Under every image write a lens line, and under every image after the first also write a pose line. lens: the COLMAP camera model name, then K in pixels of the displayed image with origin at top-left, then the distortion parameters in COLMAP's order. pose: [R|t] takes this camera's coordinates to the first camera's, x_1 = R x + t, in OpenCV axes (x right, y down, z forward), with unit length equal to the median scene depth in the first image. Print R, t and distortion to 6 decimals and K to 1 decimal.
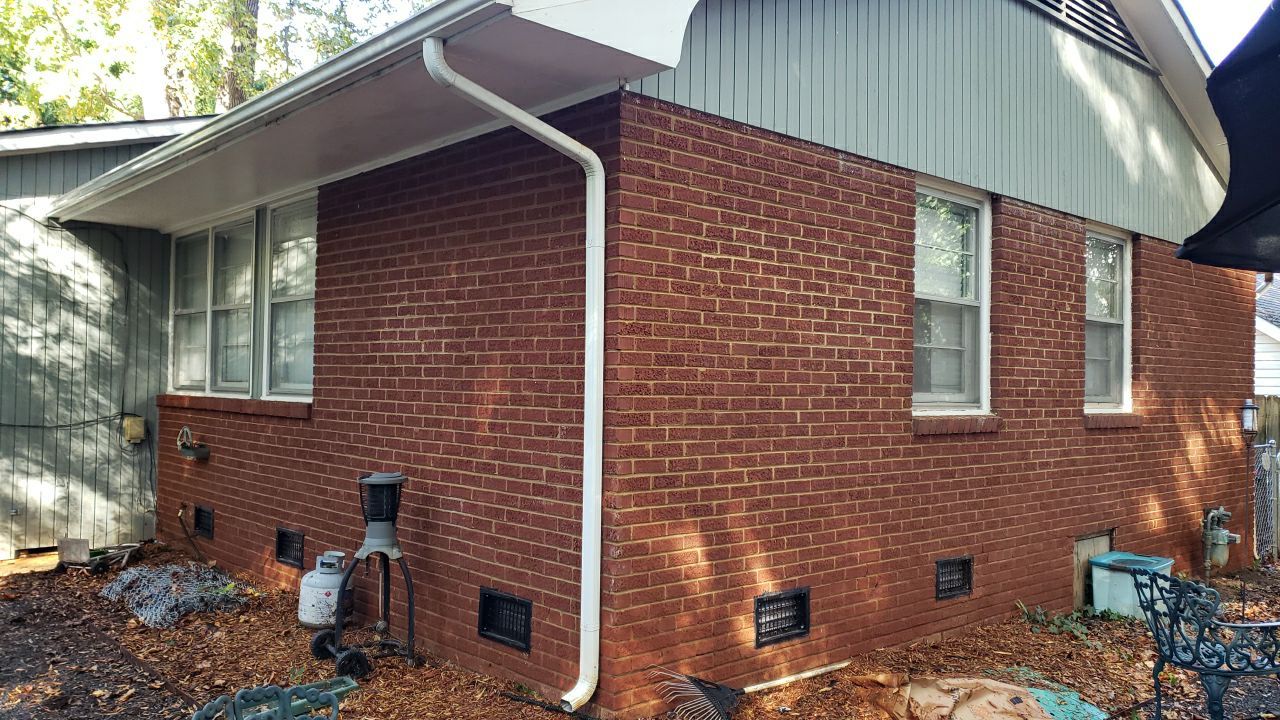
lens RADIAL K [[1013.4, 0, 643.7], [0, 1013.4, 365.4], [0, 0, 1]] dist [0.032301, -0.004262]
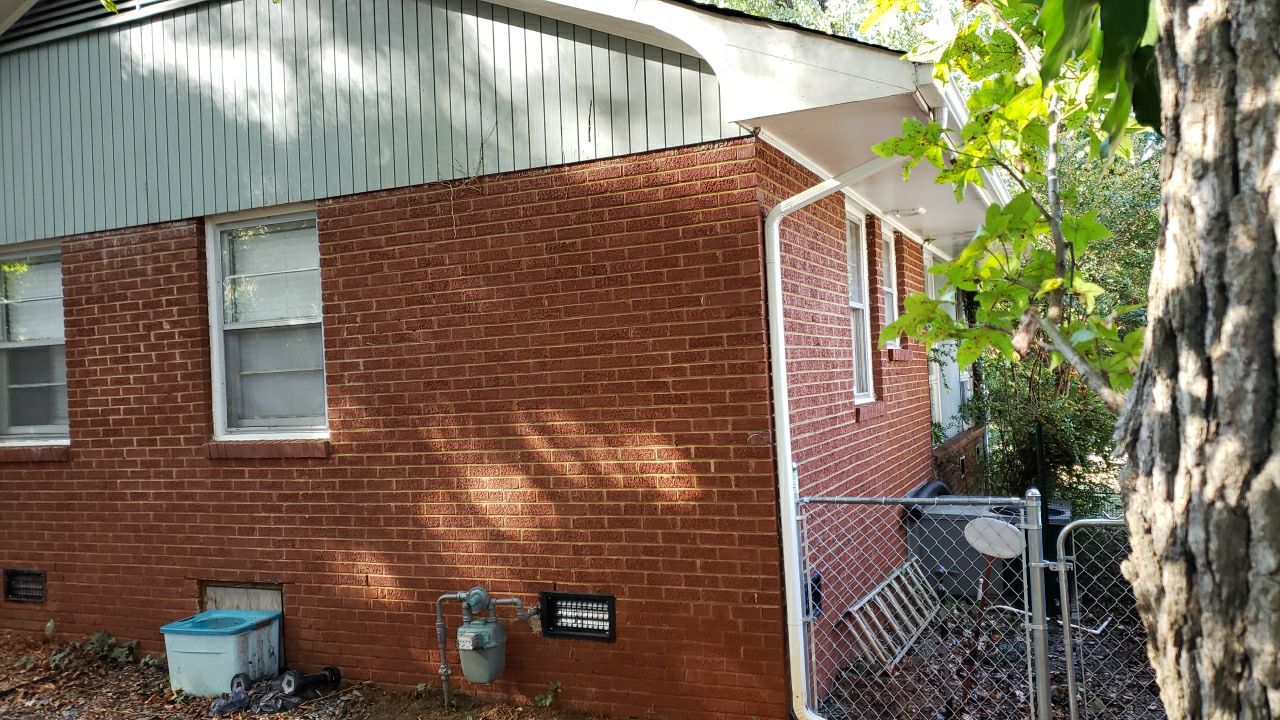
lens RADIAL K [[1013.4, 0, 643.7], [0, 1013.4, 365.4], [0, 0, 1]] dist [0.032301, -0.004262]
pose [[0.381050, -0.045723, -0.923423, 1.726810], [0.072180, 0.997199, -0.019591, 0.033315], [0.921732, -0.059188, 0.383283, 1.266233]]
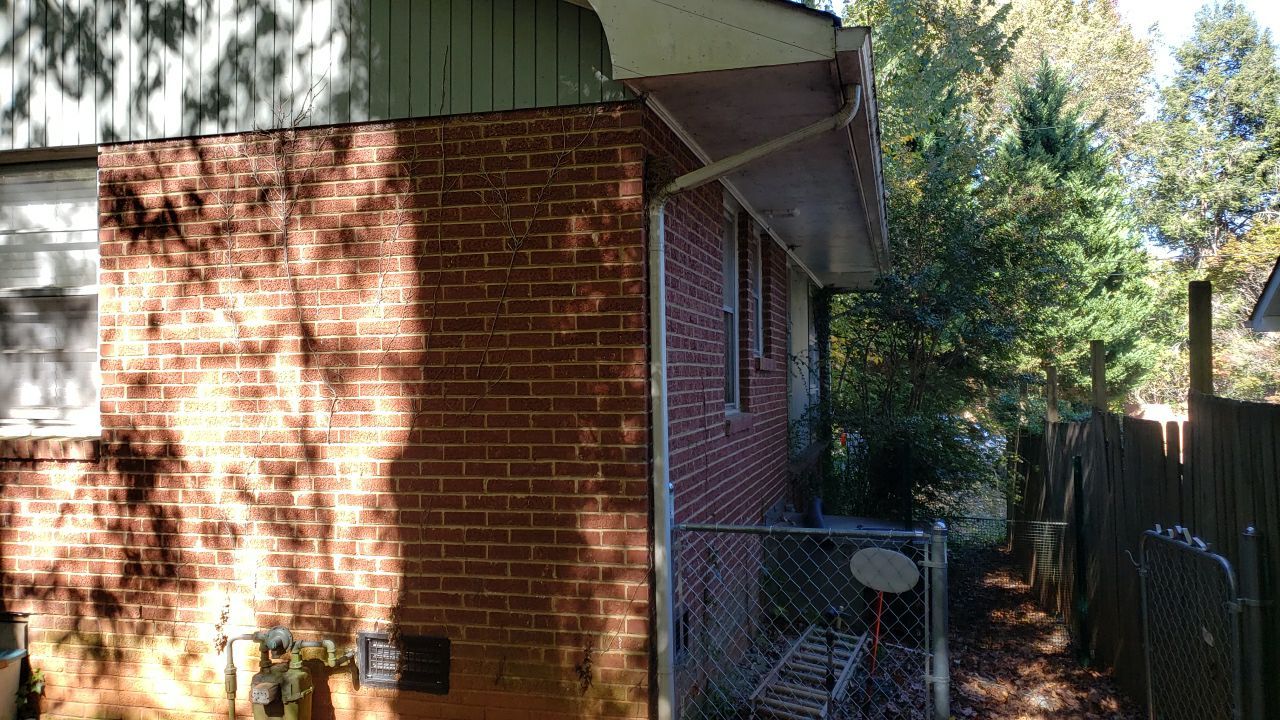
lens RADIAL K [[983.2, 0, 642.9], [0, 983.2, 353.1], [0, 0, 1]] dist [0.099101, -0.176942]
pose [[0.532455, -0.039993, -0.845513, 1.593134], [0.032223, 0.999117, -0.026967, 0.031742], [0.845845, -0.012886, 0.533273, 1.304896]]
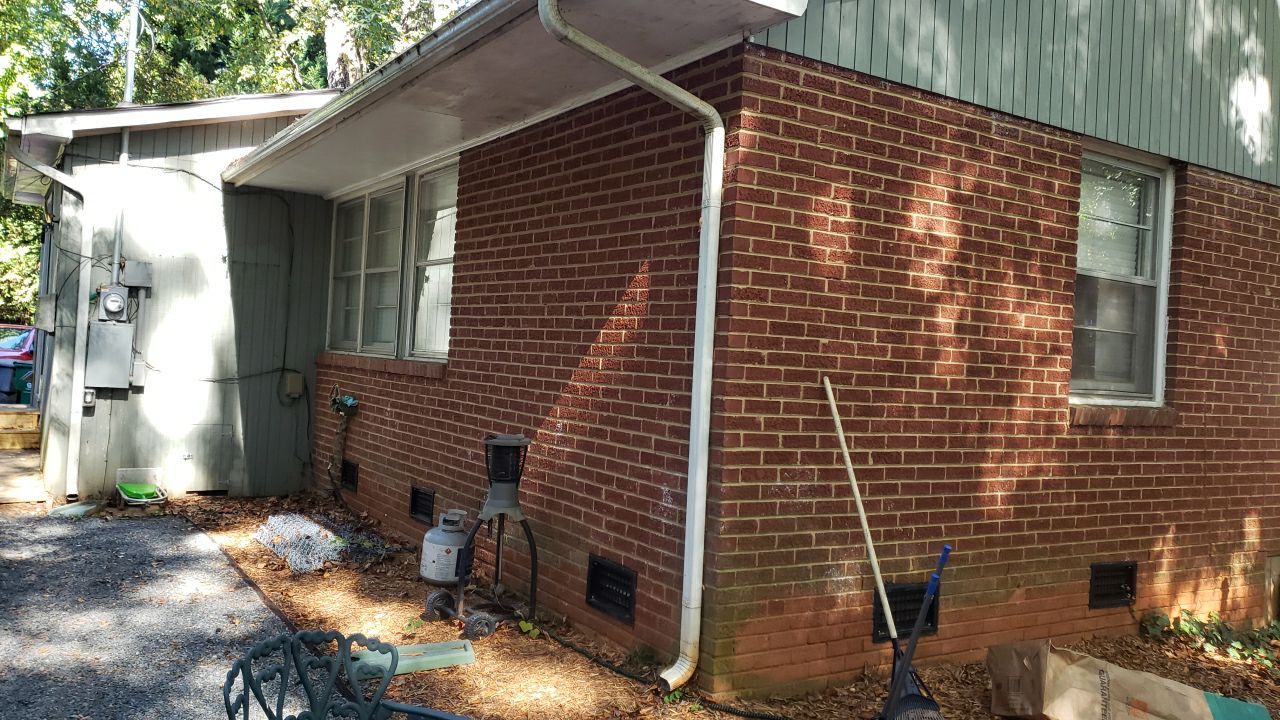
lens RADIAL K [[983.2, 0, 642.9], [0, 983.2, 353.1], [0, 0, 1]] dist [0.099101, -0.176942]
pose [[0.983869, 0.036837, -0.175058, 0.044120], [-0.036268, 0.999321, 0.006452, 0.012968], [0.175177, 0.000001, 0.984537, 0.057250]]
